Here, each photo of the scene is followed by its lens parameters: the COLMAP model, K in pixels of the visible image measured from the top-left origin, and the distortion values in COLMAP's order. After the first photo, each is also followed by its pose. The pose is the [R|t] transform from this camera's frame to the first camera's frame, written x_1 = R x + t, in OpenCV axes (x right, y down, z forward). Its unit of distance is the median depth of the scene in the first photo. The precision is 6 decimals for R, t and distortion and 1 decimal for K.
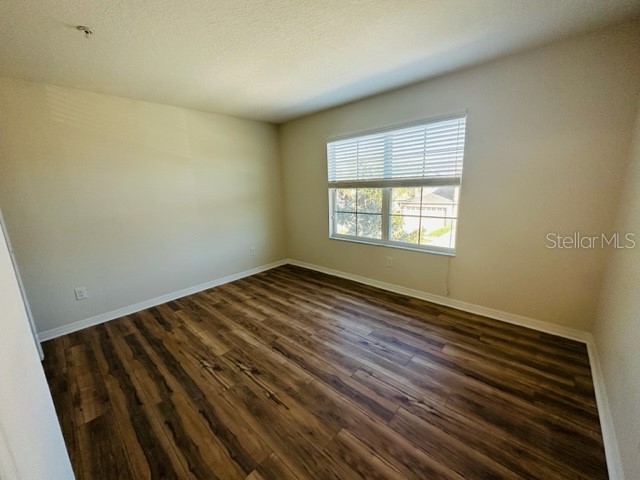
lens RADIAL K [[254.6, 0, 319.4], [0, 254.6, 240.2], [0, 0, 1]] dist [-0.000122, 0.000268]
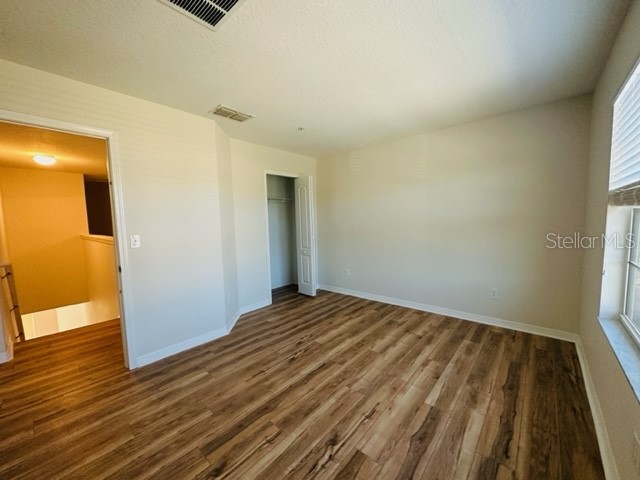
lens RADIAL K [[254.6, 0, 319.4], [0, 254.6, 240.2], [0, 0, 1]] dist [-0.000122, 0.000268]
pose [[0.030635, 0.123066, -0.991925, 0.627717], [-0.182965, 0.976314, 0.115479, -0.144539], [0.982642, 0.177950, 0.052426, 0.681829]]
